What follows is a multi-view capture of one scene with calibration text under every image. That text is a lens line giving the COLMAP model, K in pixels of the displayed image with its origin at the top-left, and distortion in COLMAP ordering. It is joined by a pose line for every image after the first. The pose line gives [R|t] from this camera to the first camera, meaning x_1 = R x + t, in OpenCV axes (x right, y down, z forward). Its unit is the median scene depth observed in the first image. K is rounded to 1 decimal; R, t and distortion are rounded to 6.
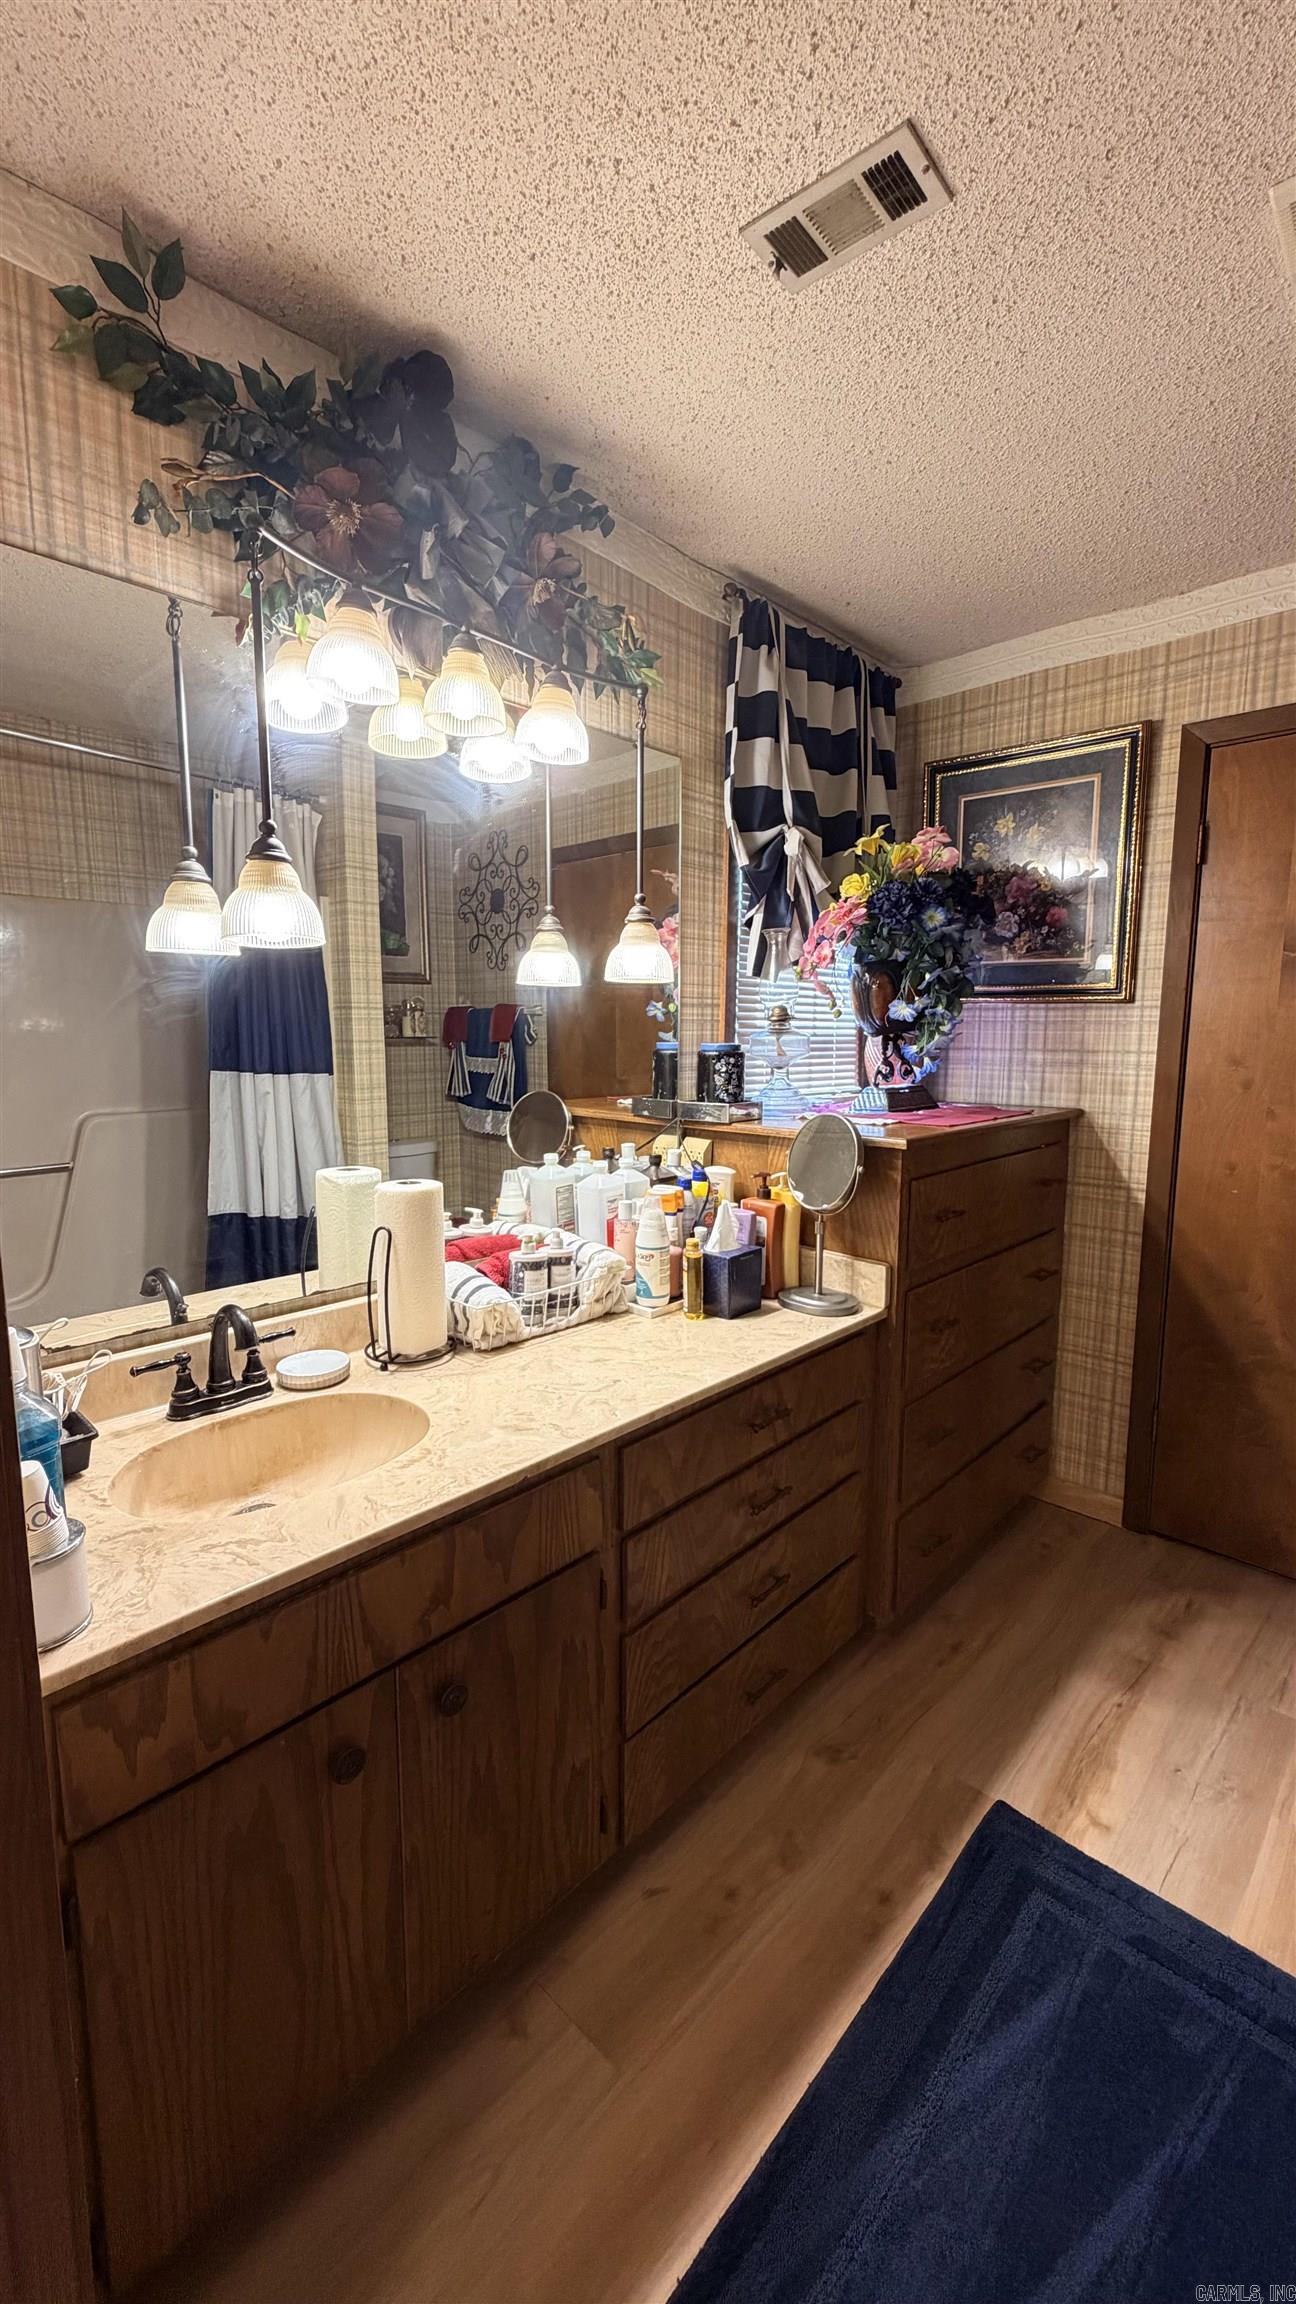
lens RADIAL K [[918.6, 0, 648.0], [0, 918.6, 1143.9], [0, 0, 1]] dist [0.000038, -0.000232]
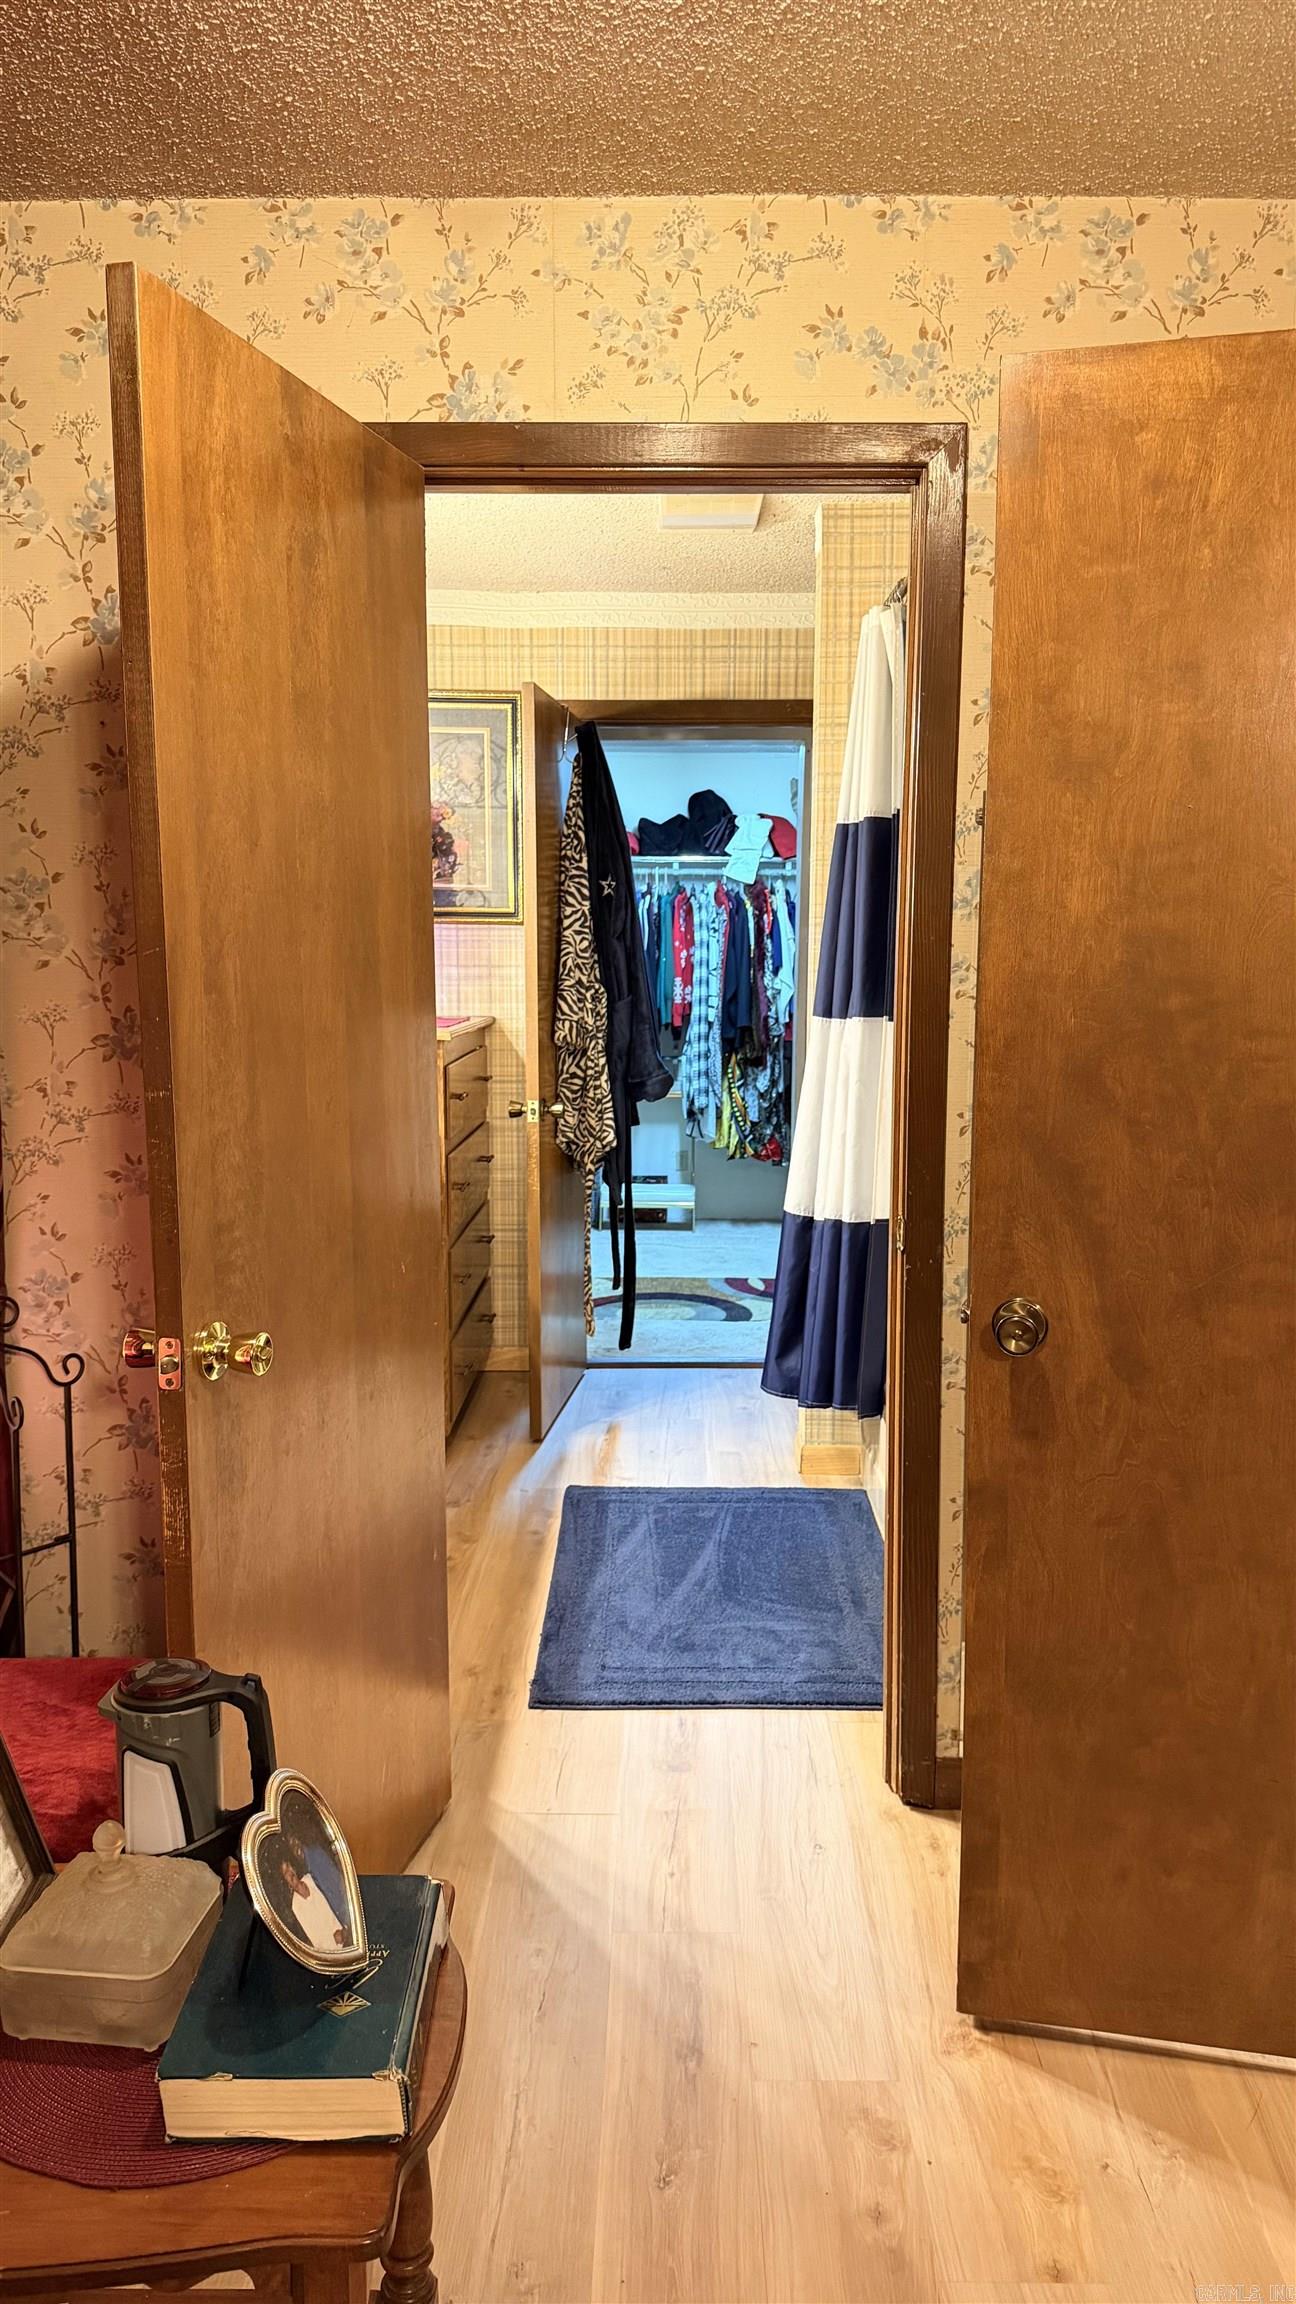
lens RADIAL K [[1623.9, 0, 648.0], [0, 1623.9, 1152.0], [0, 0, 1]] dist [0.202873, -0.432339]
pose [[0.736904, -0.091209, 0.669816, -0.817382], [0.087786, 0.995377, 0.038961, 0.073333], [-0.670273, 0.030090, 0.741505, -0.683489]]
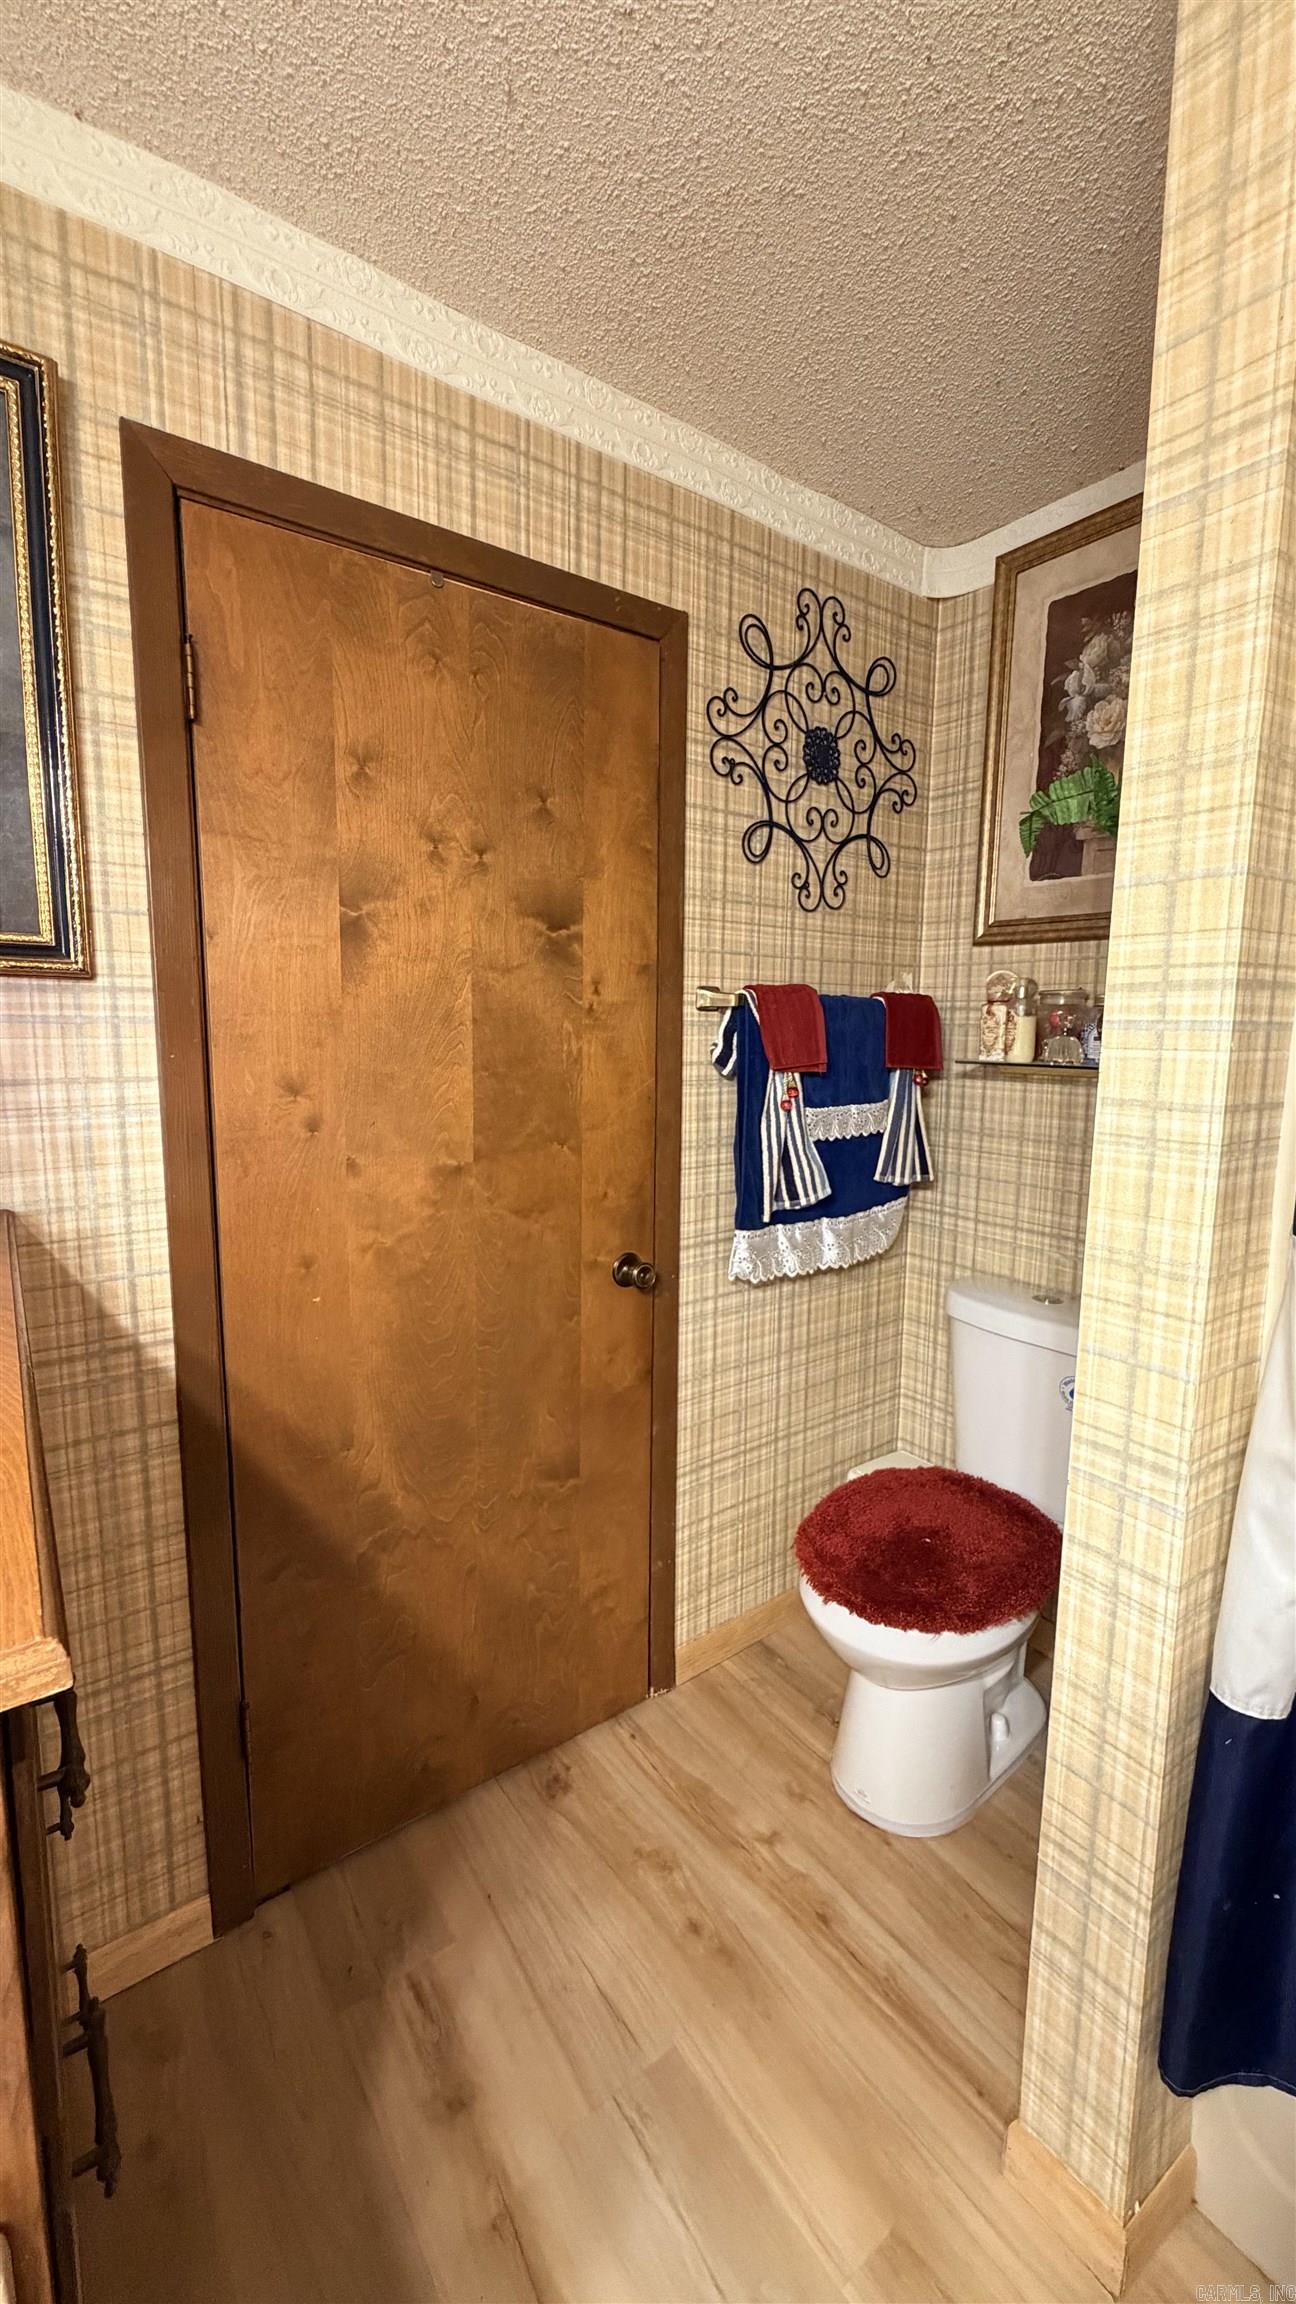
lens RADIAL K [[918.6, 0, 648.0], [0, 918.6, 1143.9], [0, 0, 1]] dist [0.000038, -0.000232]
pose [[0.189581, -0.131774, 0.972982, 0.098612], [0.119891, 0.986645, 0.110265, -0.086592], [-0.974518, 0.095747, 0.202848, 0.626074]]
